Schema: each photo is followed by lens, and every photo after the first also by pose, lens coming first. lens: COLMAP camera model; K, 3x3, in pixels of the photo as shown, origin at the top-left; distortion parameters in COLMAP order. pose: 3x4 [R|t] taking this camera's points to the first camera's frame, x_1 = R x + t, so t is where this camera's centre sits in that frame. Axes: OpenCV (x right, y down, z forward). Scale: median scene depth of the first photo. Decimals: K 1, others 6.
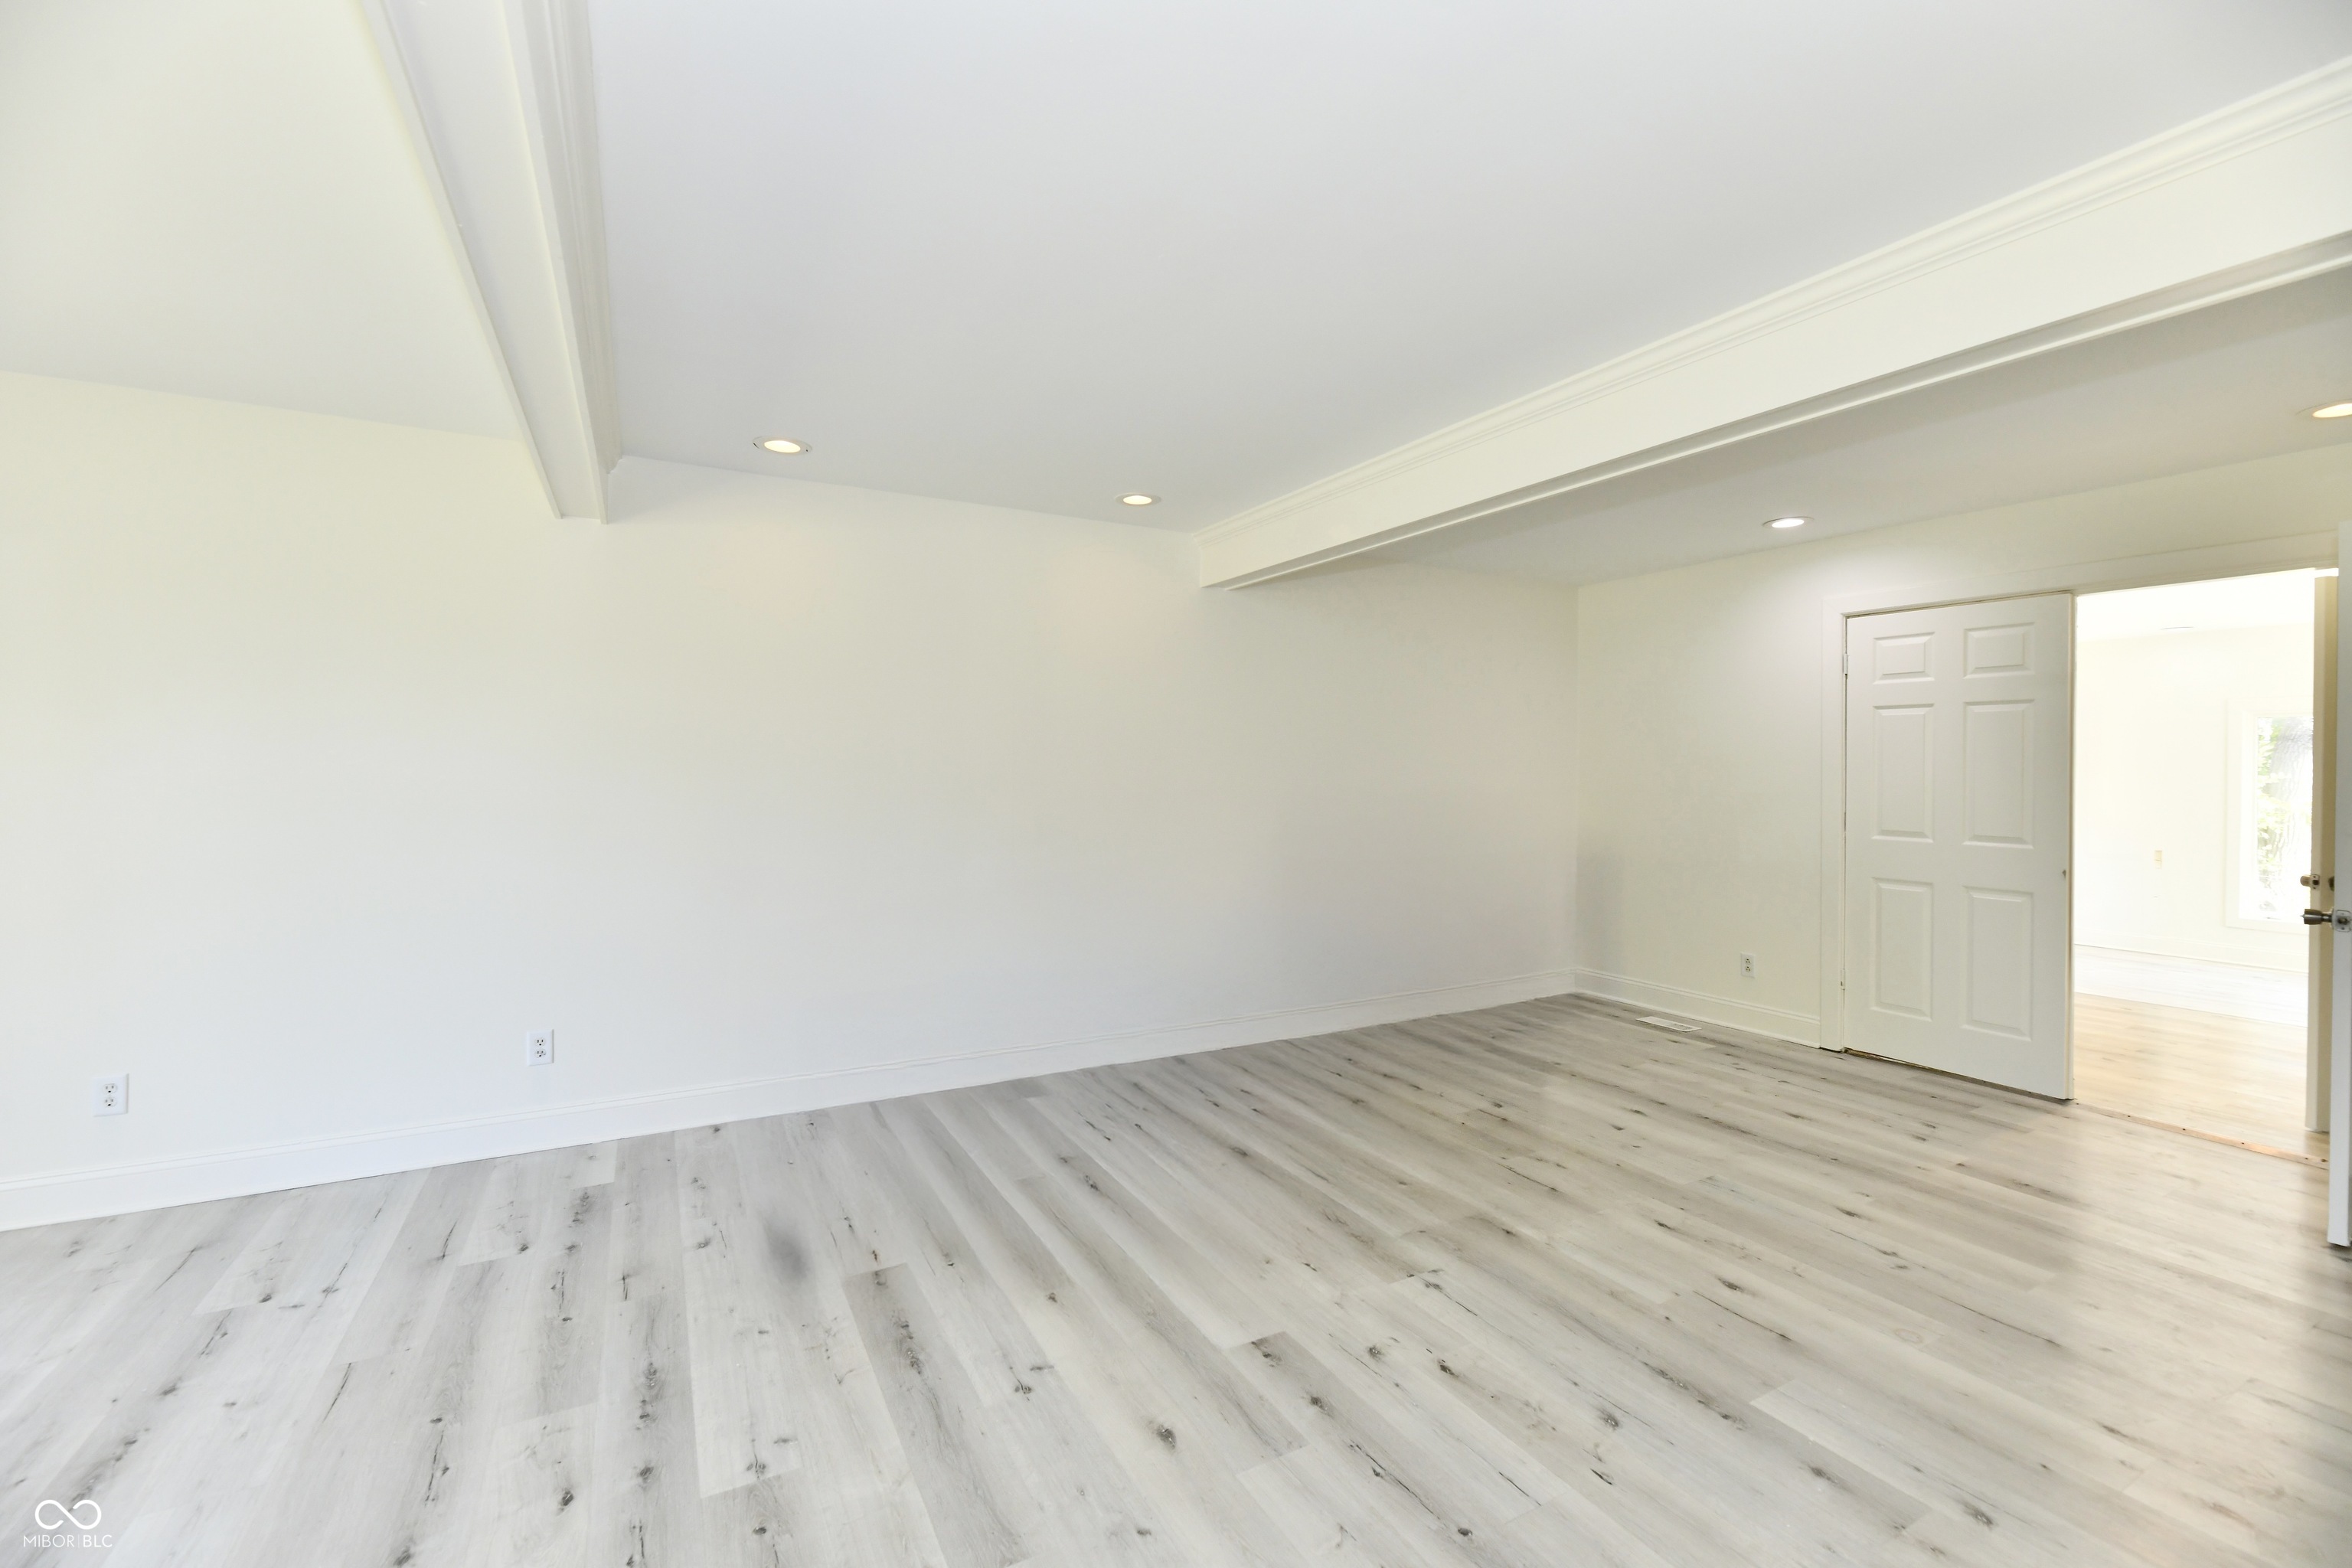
lens RADIAL K [[963.9, 0, 1170.0], [0, 963.9, 760.8], [0, 0, 1]] dist [0.002182, -0.004351]
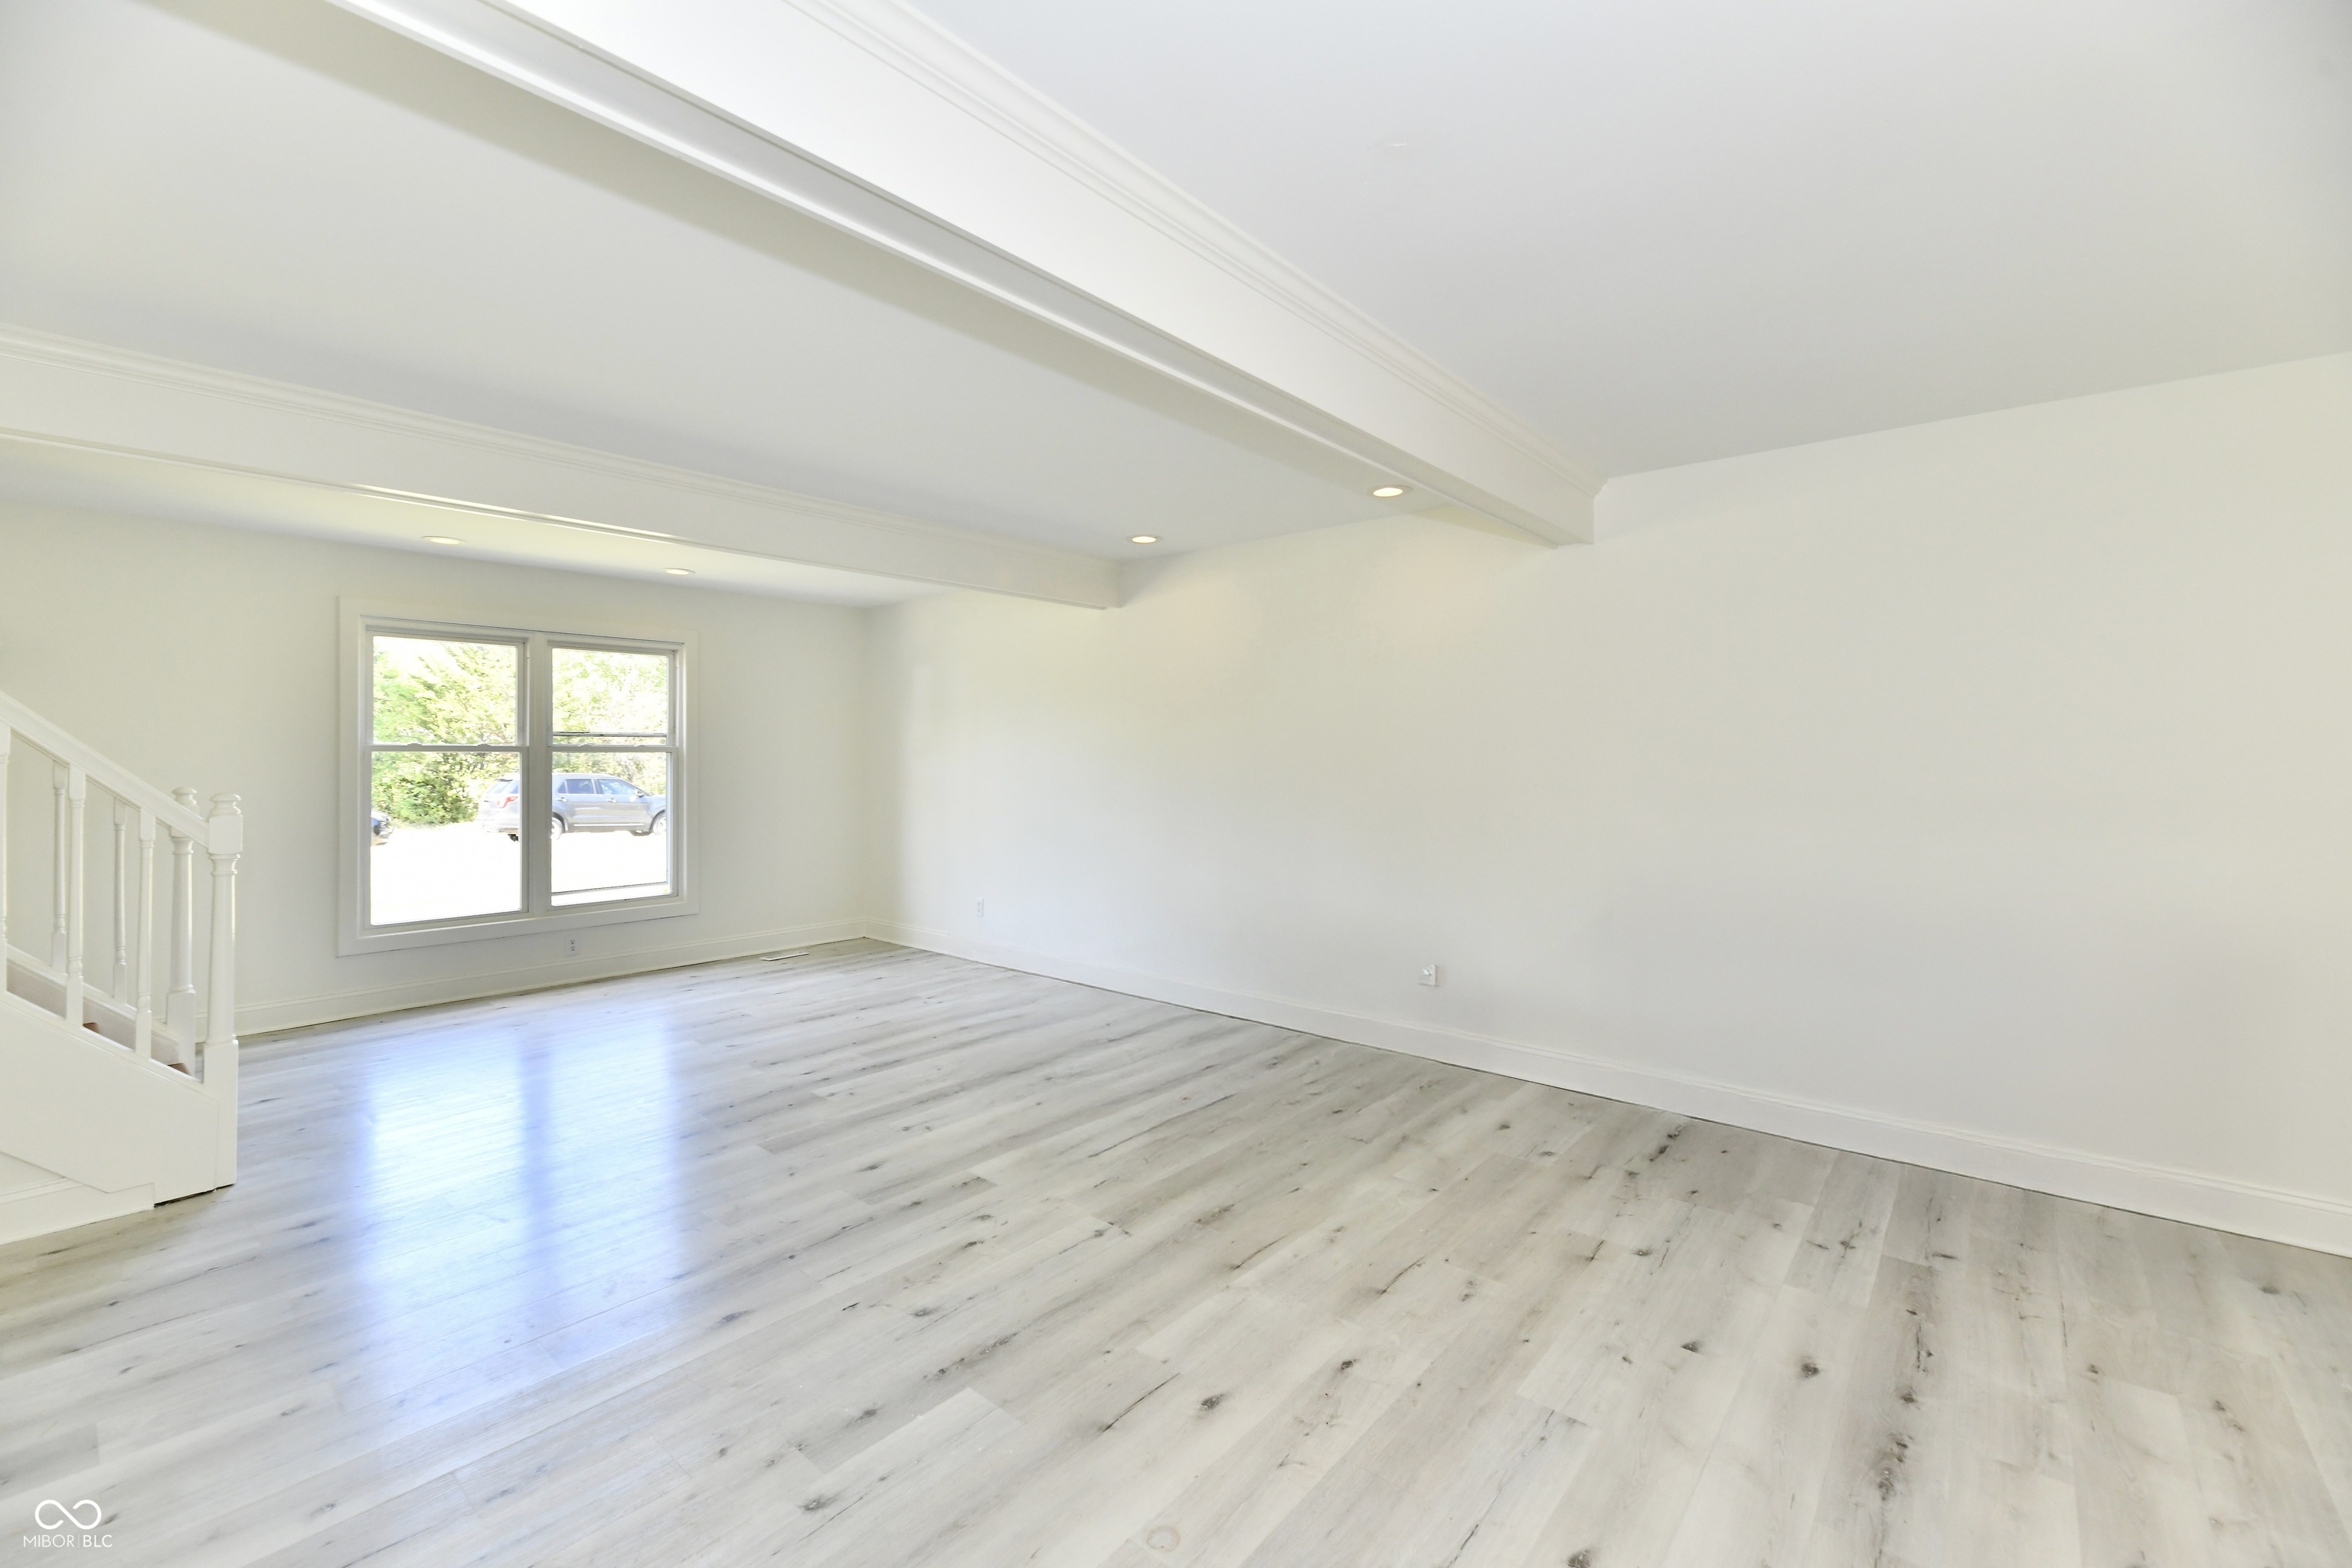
lens RADIAL K [[963.9, 0, 1169.1], [0, 963.9, 773.8], [0, 0, 1]] dist [0.002182, -0.004351]
pose [[0.367871, 0.011602, -0.929805, 1.604086], [0.005579, 0.999877, 0.014684, 0.007313], [0.929860, -0.010589, 0.367761, 0.823598]]
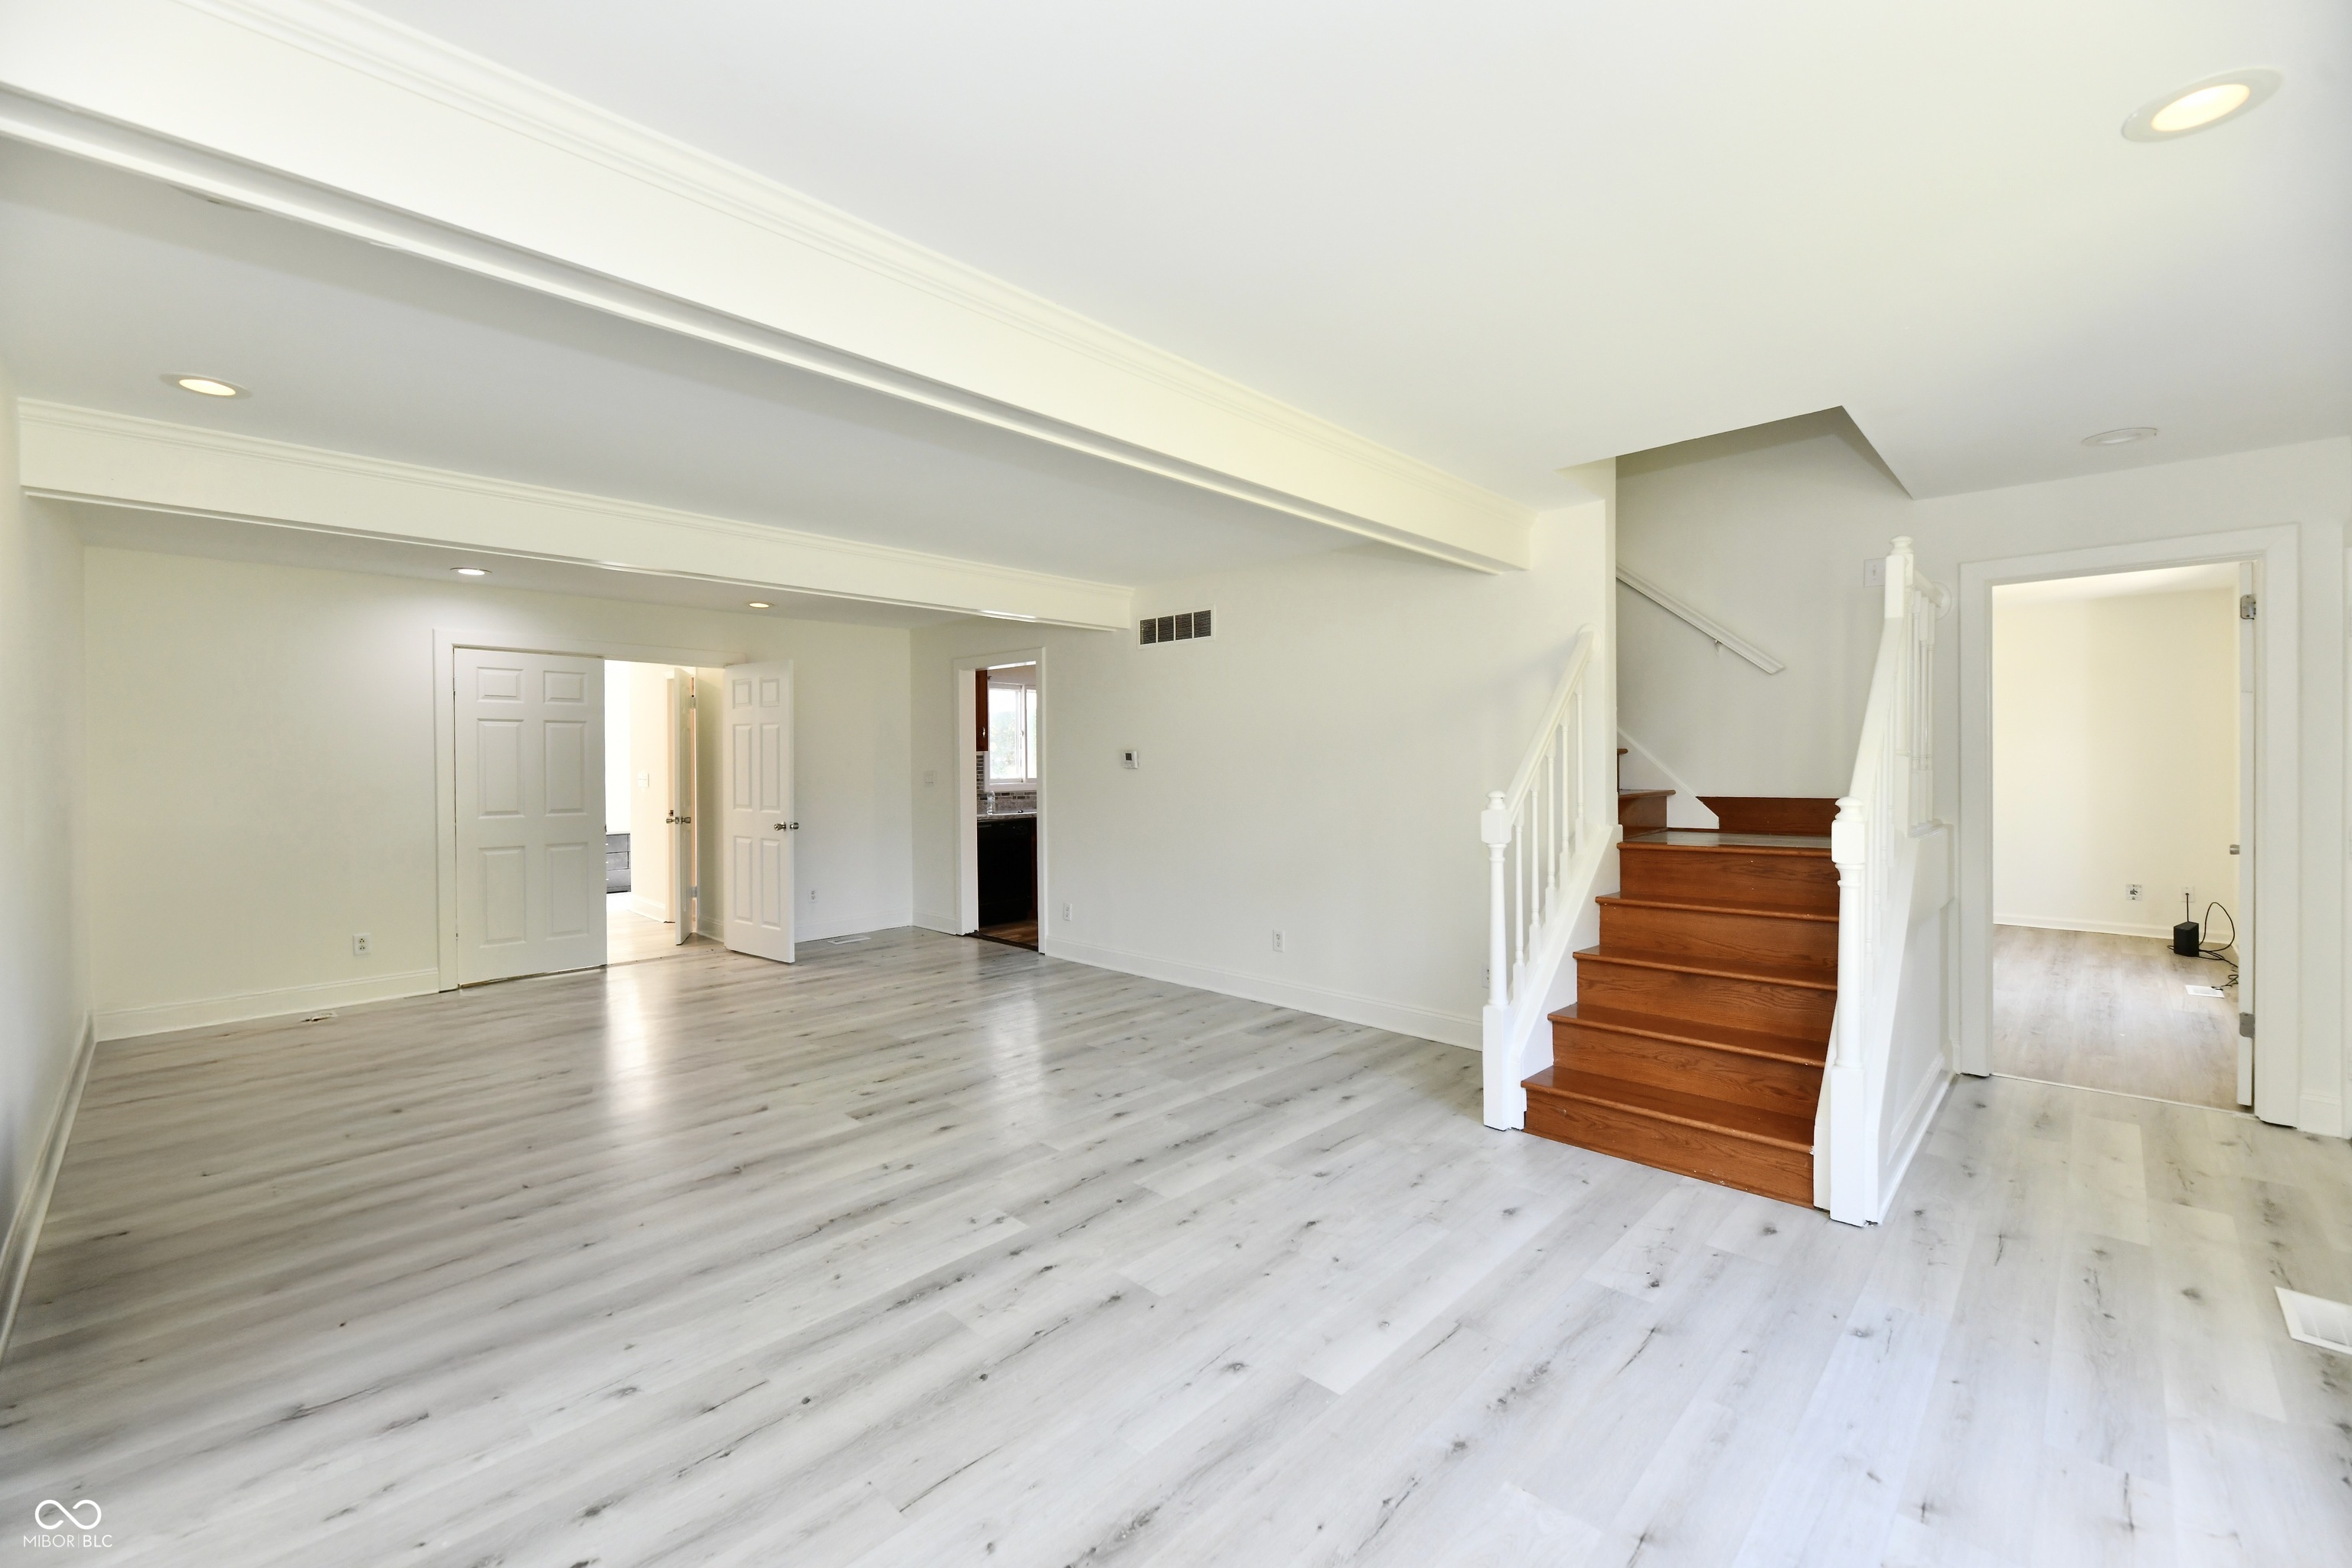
lens RADIAL K [[963.9, 0, 1166.7], [0, 963.9, 769.9], [0, 0, 1]] dist [0.002182, -0.004351]
pose [[-0.299991, -0.010383, 0.953885, -1.767528], [-0.000768, 0.999943, 0.010643, -0.001975], [-0.953942, 0.002461, -0.299982, 1.081070]]
